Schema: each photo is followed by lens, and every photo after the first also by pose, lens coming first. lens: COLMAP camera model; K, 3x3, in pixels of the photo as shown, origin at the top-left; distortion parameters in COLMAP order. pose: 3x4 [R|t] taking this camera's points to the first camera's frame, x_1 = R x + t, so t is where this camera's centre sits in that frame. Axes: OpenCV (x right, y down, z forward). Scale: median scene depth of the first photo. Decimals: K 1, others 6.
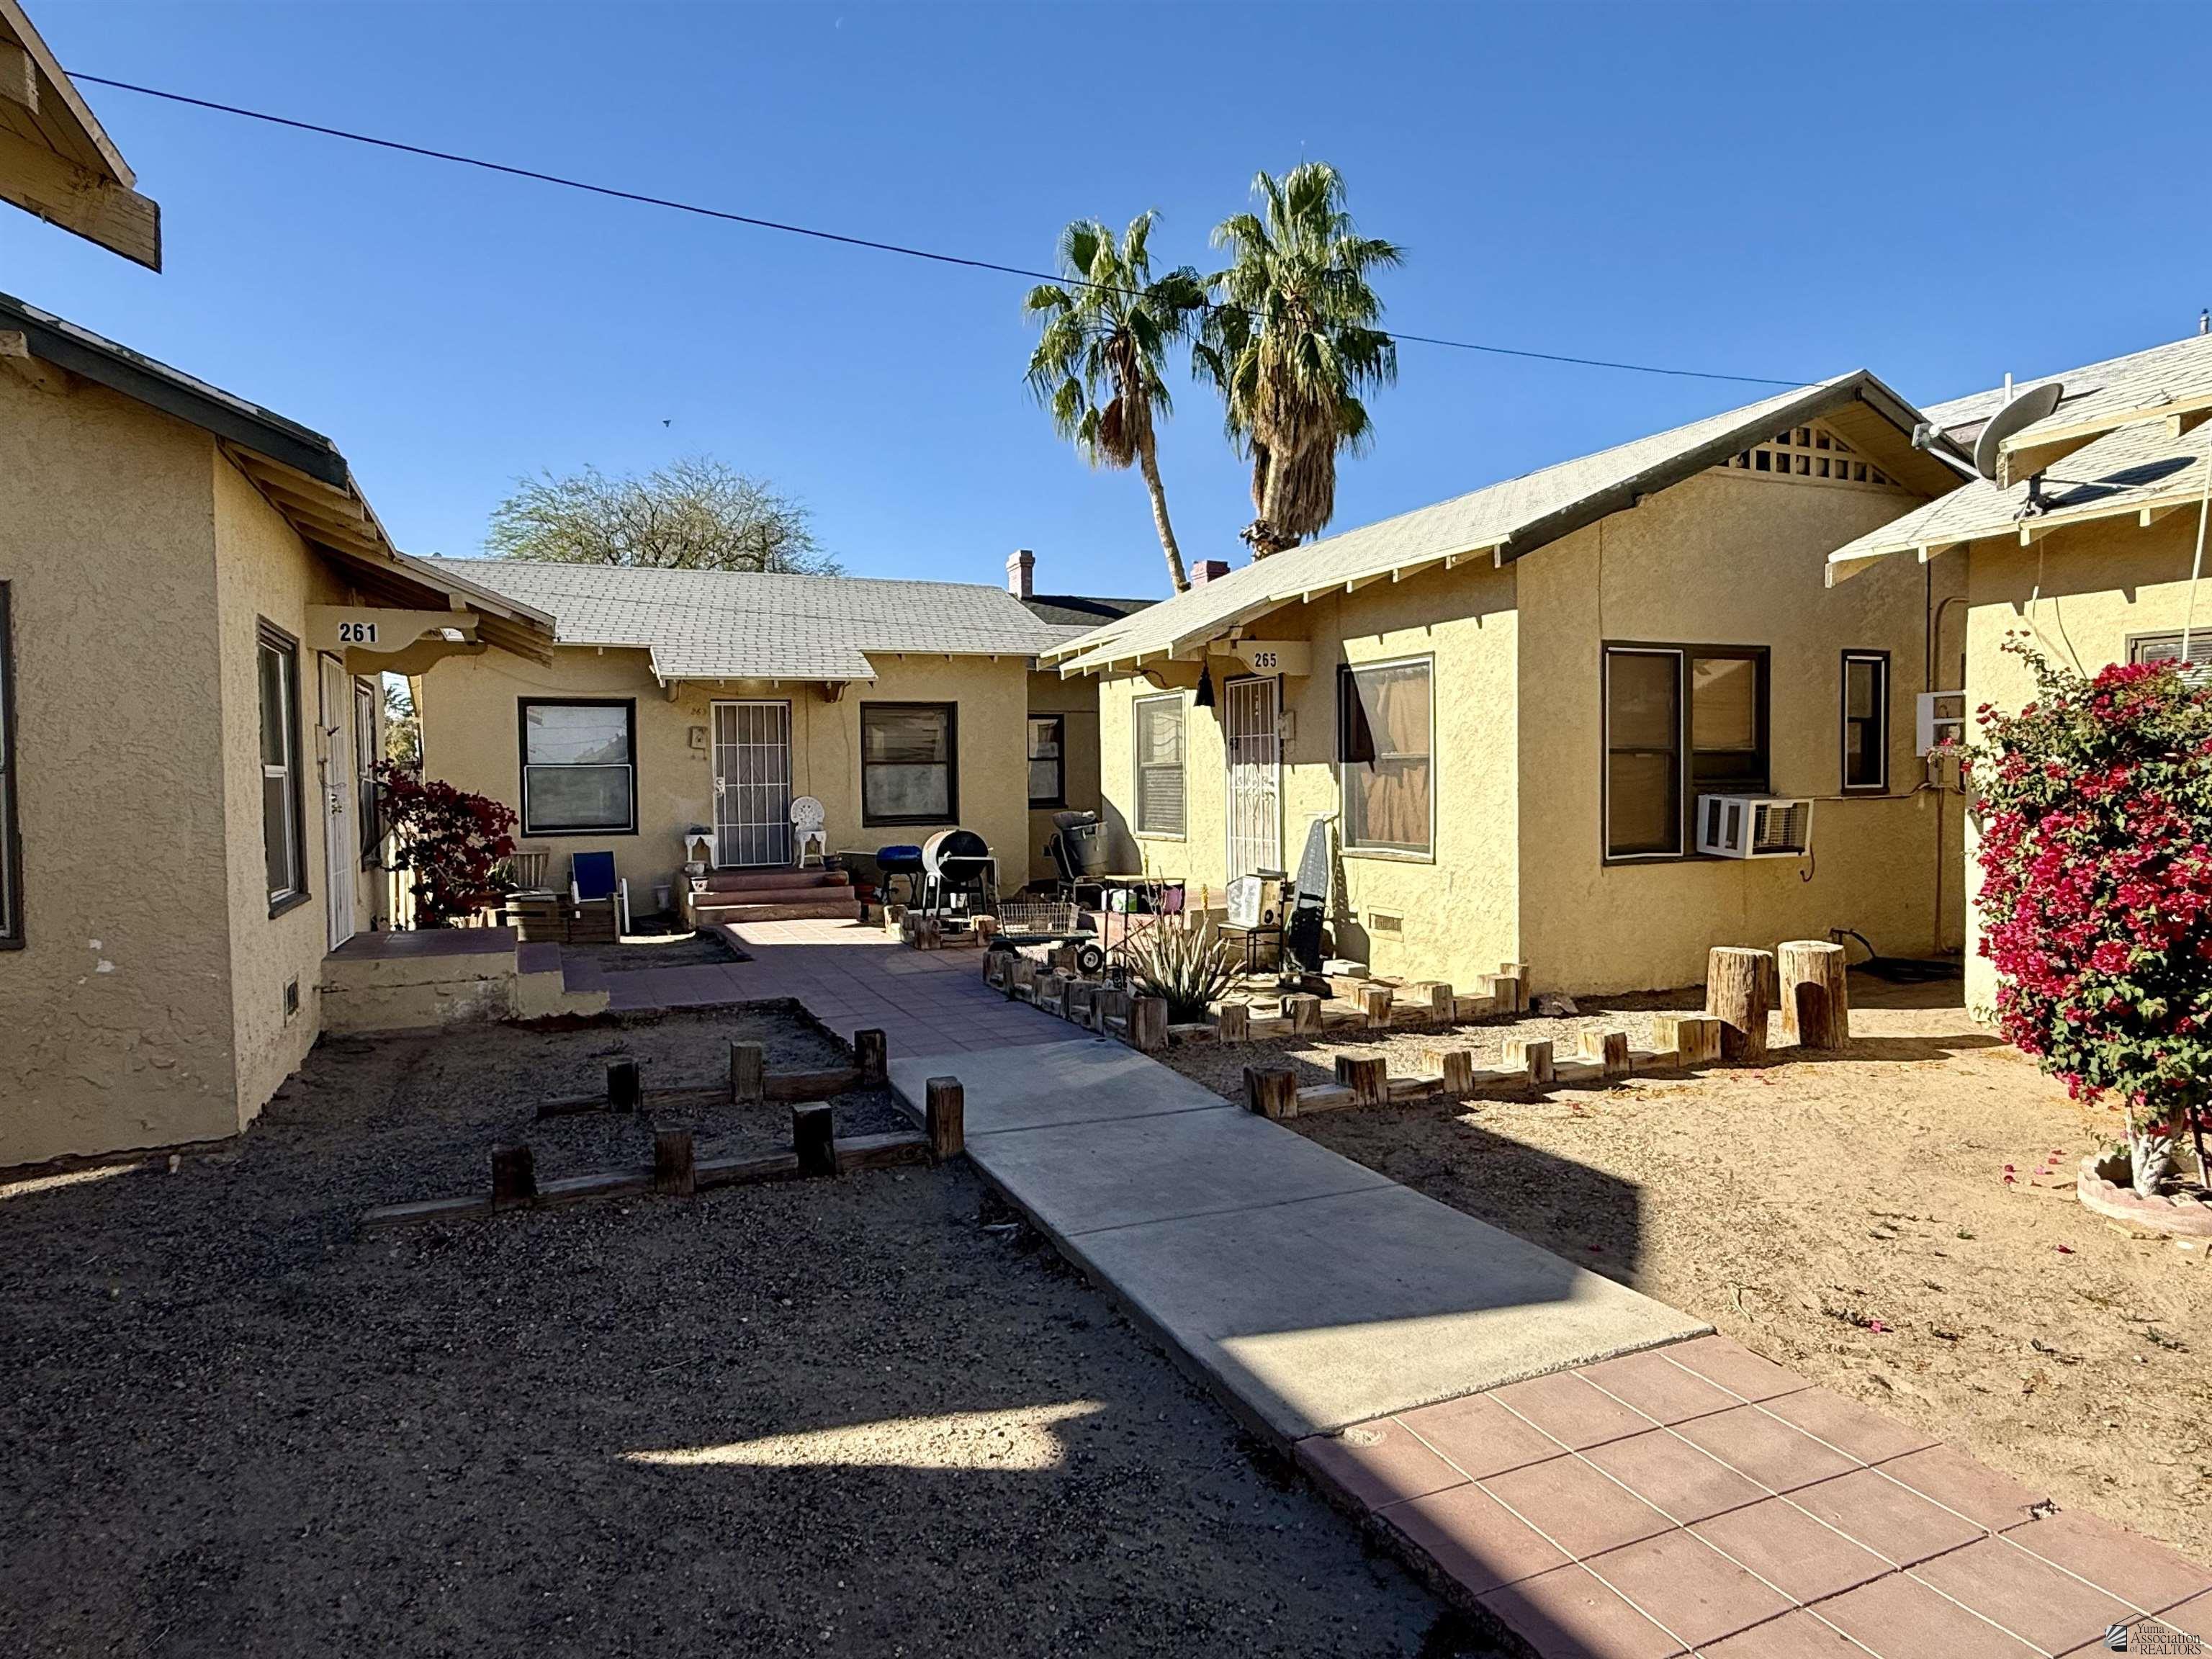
lens RADIAL K [[1298.6, 0, 1099.4], [0, 1298.6, 817.4], [0, 0, 1]] dist [-0.007160, -0.000835]
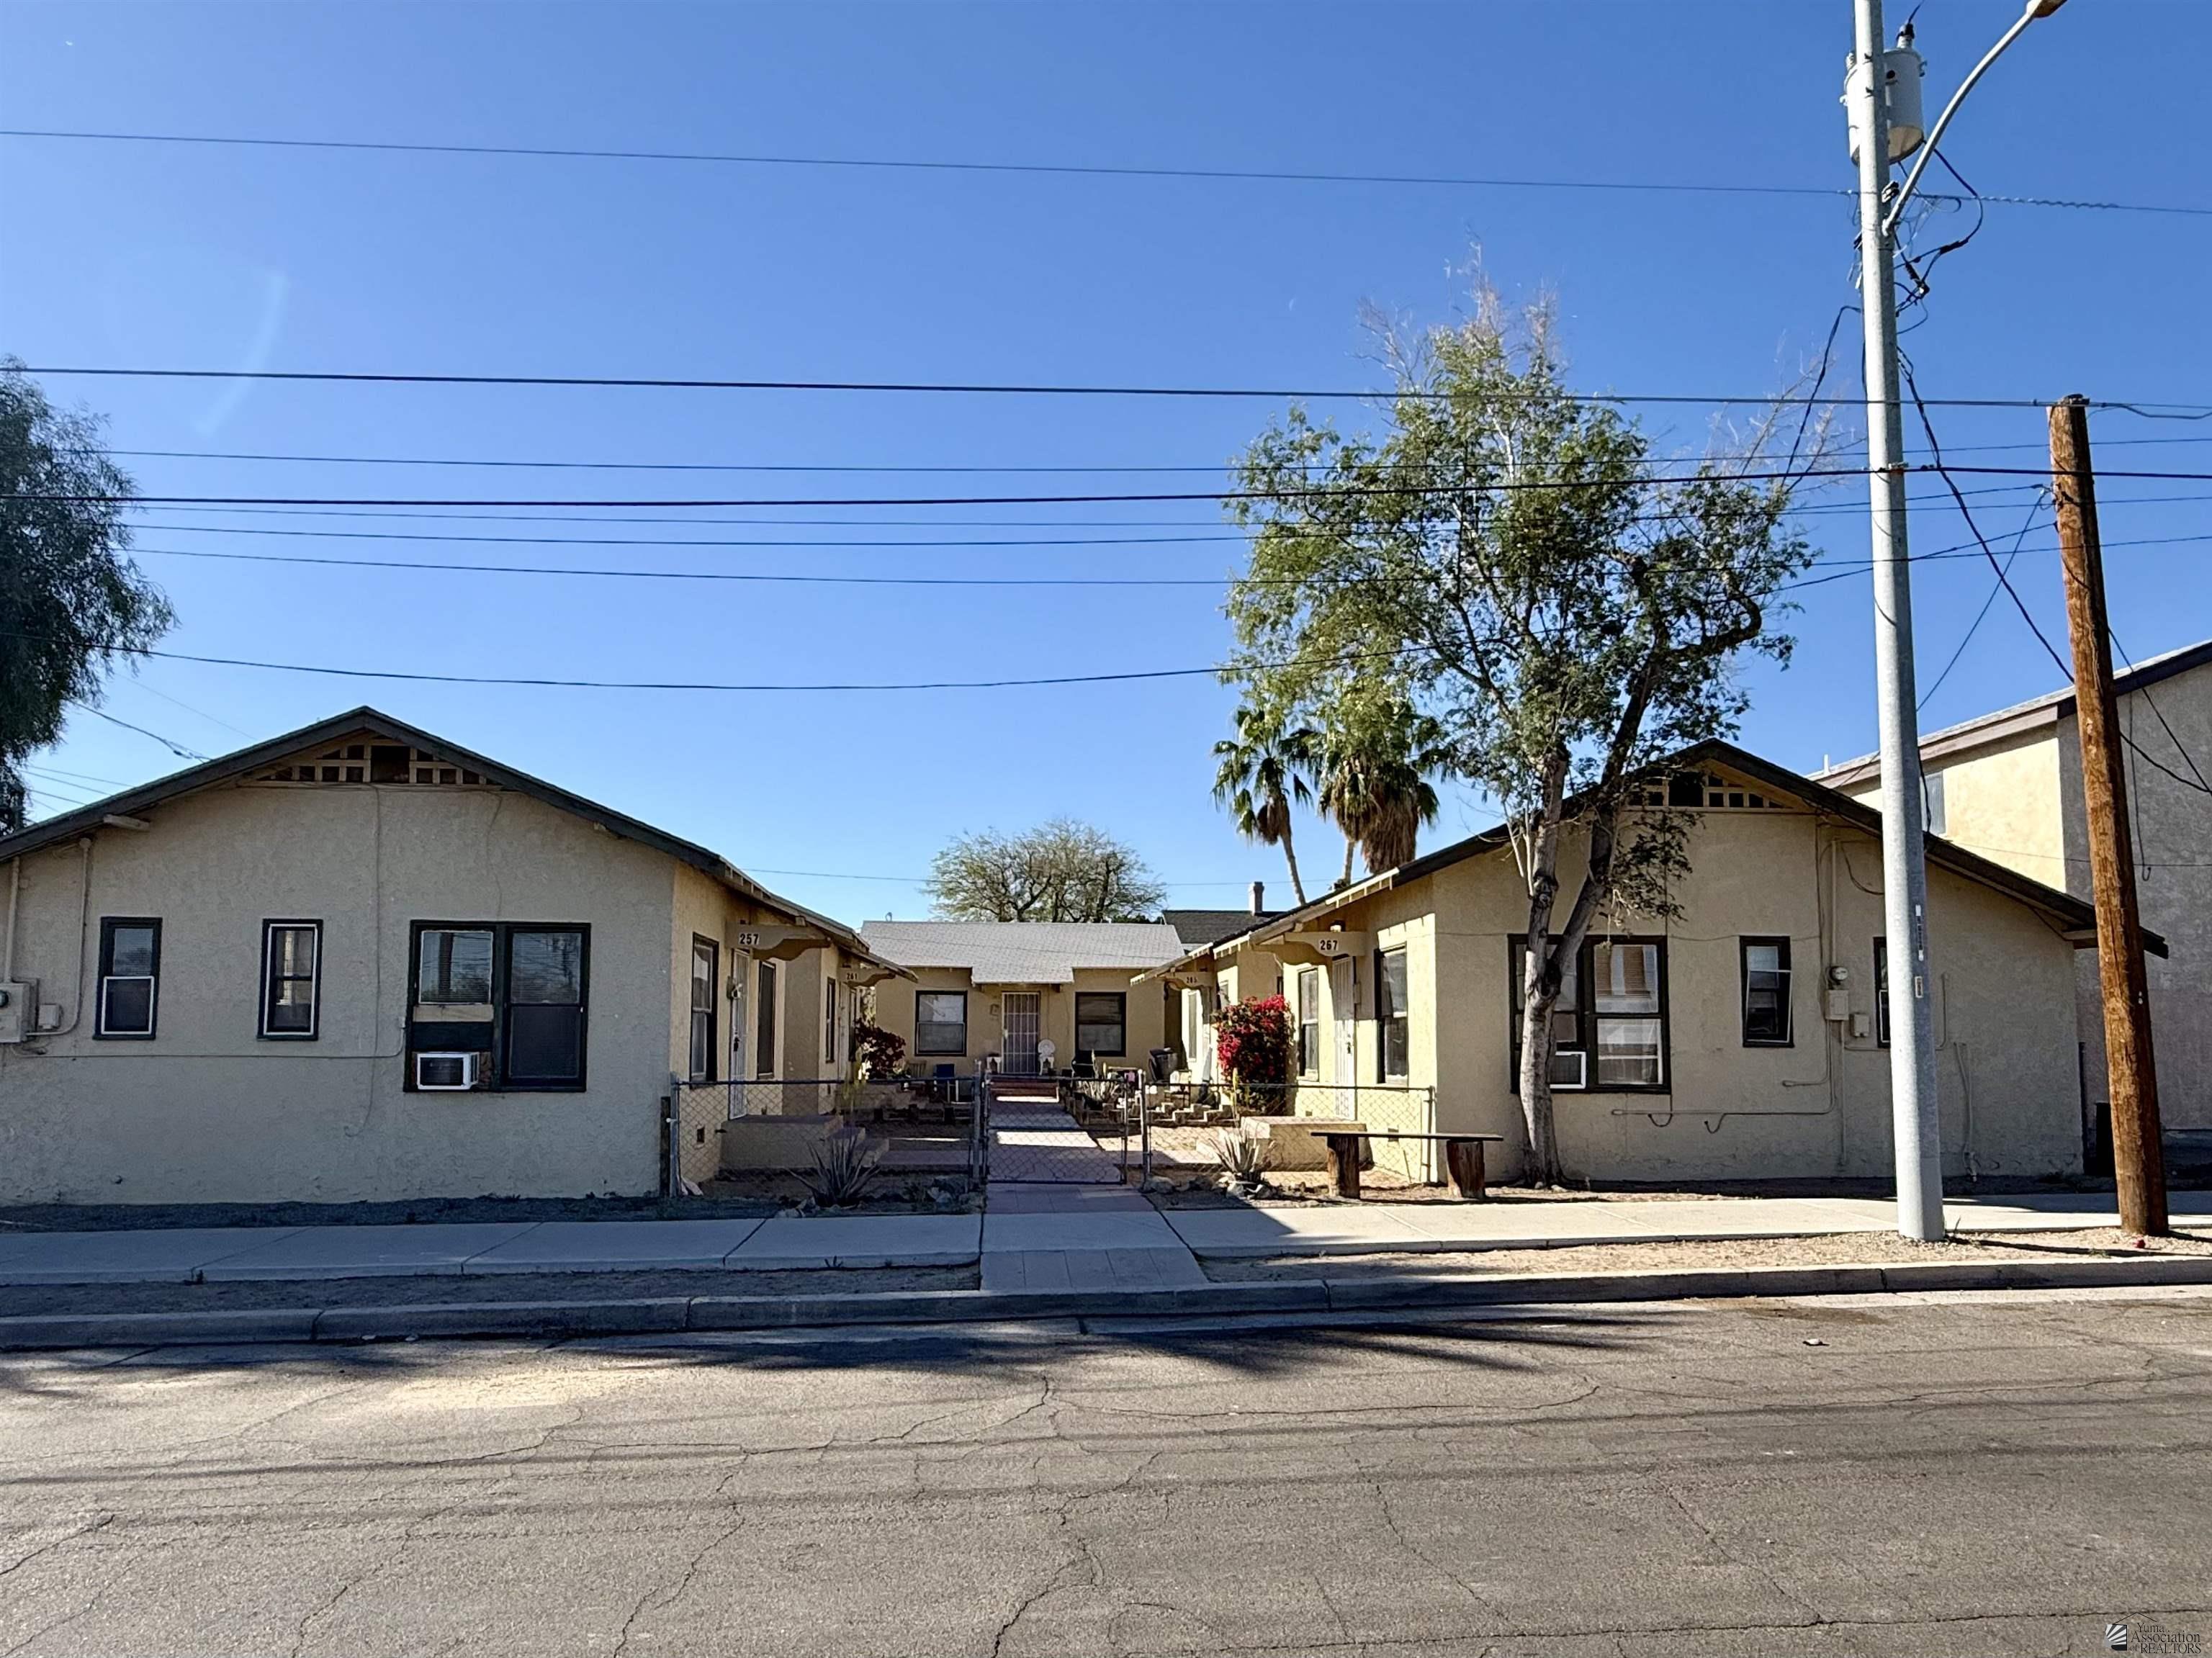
lens RADIAL K [[1361.5, 0, 1096.7], [0, 1361.5, 914.5], [0, 0, 1]] dist [-0.002878, -0.000241]
pose [[0.943837, -0.015691, -0.330039, 0.563508], [-0.026397, 0.992098, -0.122655, 0.049498], [0.329356, 0.124478, 0.935965, -0.999781]]
